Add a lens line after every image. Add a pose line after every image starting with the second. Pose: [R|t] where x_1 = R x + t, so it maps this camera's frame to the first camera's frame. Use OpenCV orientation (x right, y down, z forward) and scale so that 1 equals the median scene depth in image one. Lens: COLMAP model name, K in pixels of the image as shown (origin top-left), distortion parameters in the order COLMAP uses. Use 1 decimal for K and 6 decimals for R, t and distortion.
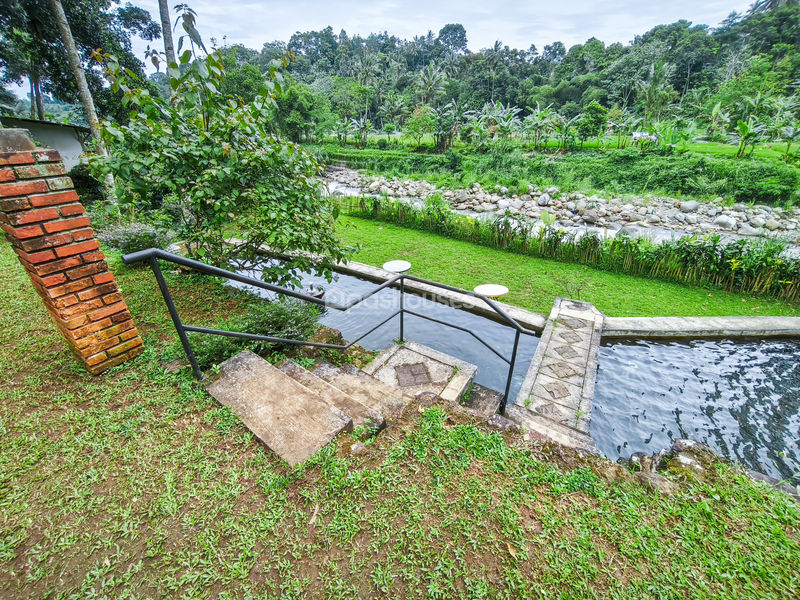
lens RADIAL K [[340.9, 0, 399.3], [0, 340.9, 298.3], [0, 0, 1]] dist [-0.001815, 0.000094]
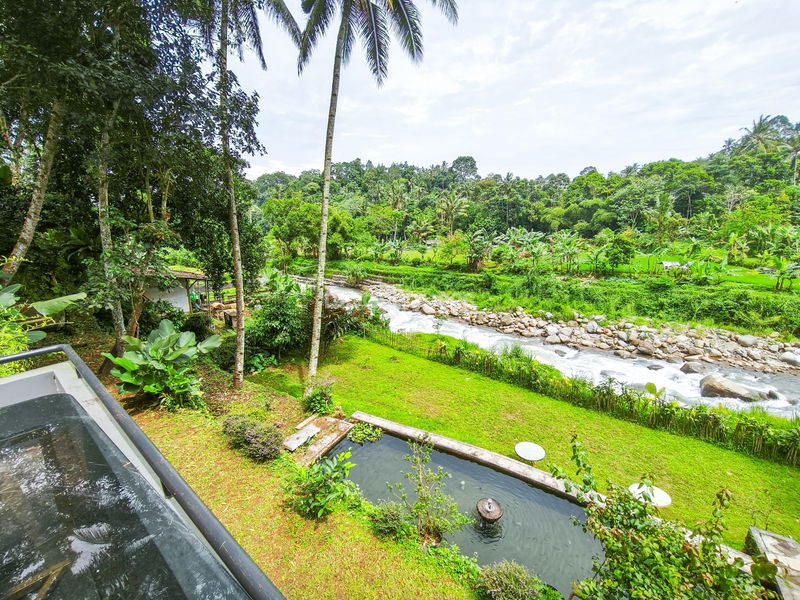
lens RADIAL K [[340.9, 0, 399.3], [0, 340.9, 298.3], [0, 0, 1]] dist [-0.001815, 0.000094]
pose [[0.999339, 0.004103, -0.036120, -0.075746], [-0.013682, 0.963003, -0.269142, -0.054283], [0.033679, 0.269458, 0.962423, -0.022261]]
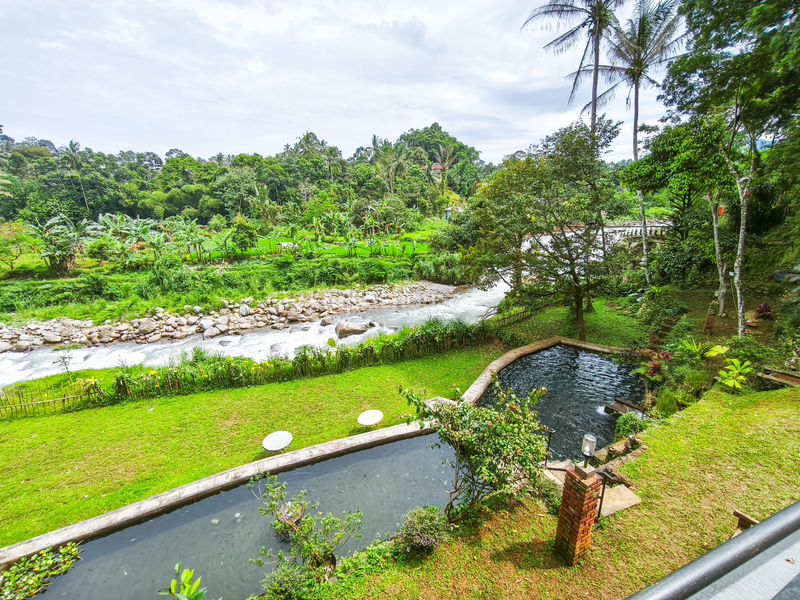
lens RADIAL K [[340.9, 0, 399.3], [0, 340.9, 298.3], [0, 0, 1]] dist [-0.001815, 0.000094]
pose [[0.533778, -0.206787, 0.819951, -0.116986], [0.390186, 0.920476, -0.021868, -0.068054], [-0.750224, 0.331606, 0.572015, 0.004722]]
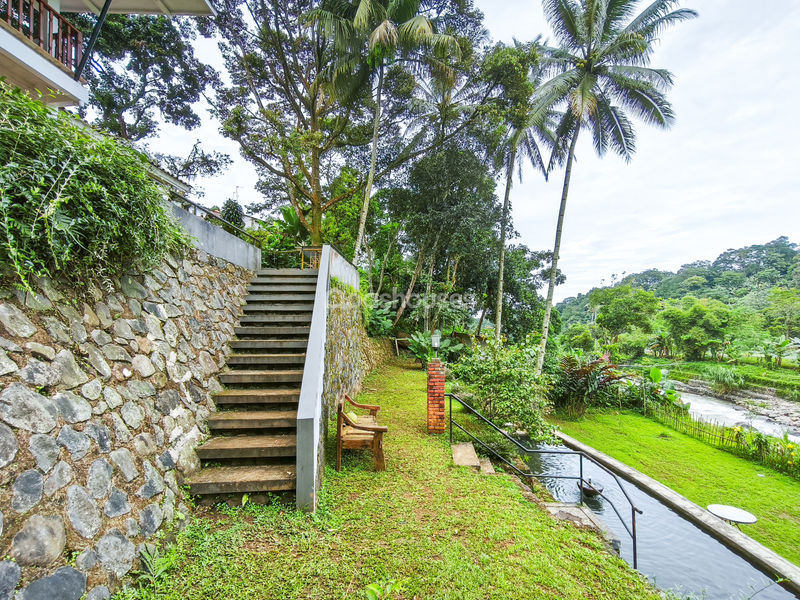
lens RADIAL K [[354.5, 0, 400.0], [0, 354.5, 318.4], [0, 0, 1]] dist [0.023039, -0.000005]
pose [[0.552372, -0.019684, -0.833365, 0.060936], [-0.398161, 0.872080, -0.284508, 0.012899], [0.732361, 0.488968, 0.473875, -0.044596]]
